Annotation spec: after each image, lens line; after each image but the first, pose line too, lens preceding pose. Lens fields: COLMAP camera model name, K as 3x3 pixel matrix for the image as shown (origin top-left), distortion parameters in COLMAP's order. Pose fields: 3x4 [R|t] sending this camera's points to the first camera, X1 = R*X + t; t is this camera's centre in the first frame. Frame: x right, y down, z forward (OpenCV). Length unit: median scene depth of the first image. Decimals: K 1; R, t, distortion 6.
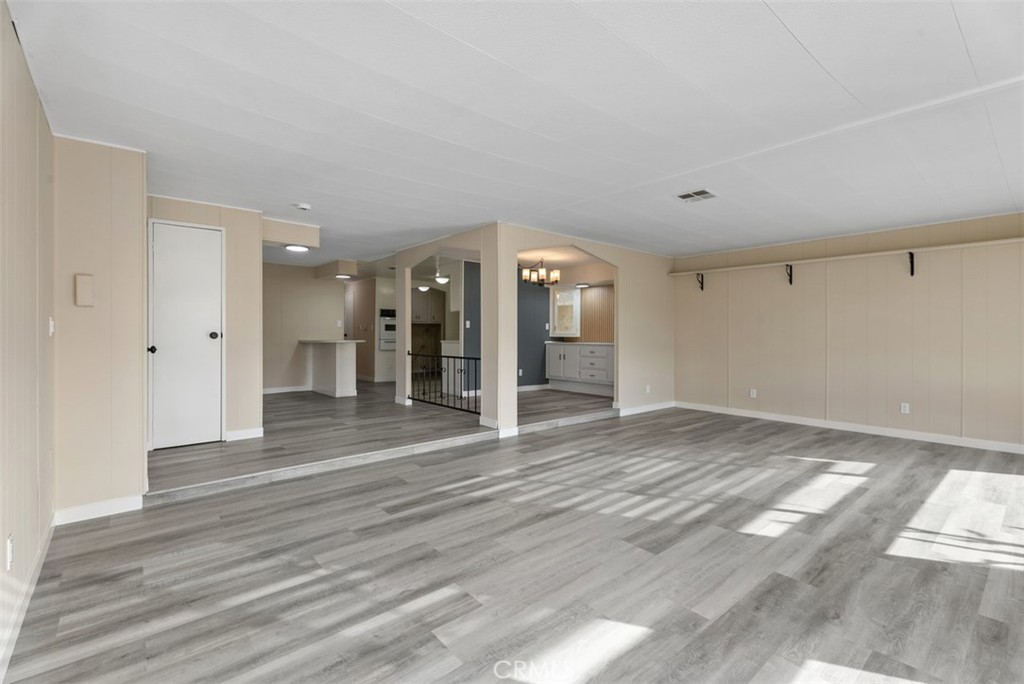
lens RADIAL K [[455.7, 0, 511.8], [0, 455.7, 336.0], [0, 0, 1]] dist [0.002794, 0.000585]
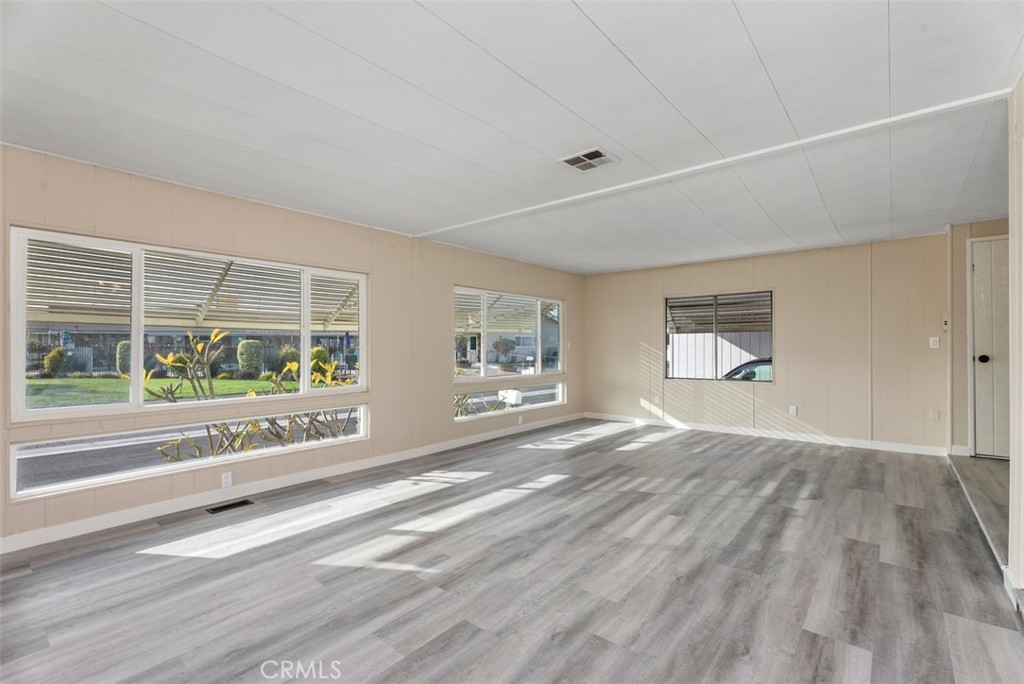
lens RADIAL K [[455.7, 0, 512.7], [0, 455.7, 344.8], [0, 0, 1]] dist [0.002794, 0.000585]
pose [[-0.984256, 0.000662, -0.176747, 0.777773], [-0.001337, 0.999937, 0.011188, -0.022399], [0.176743, 0.011248, -0.984193, 2.002878]]
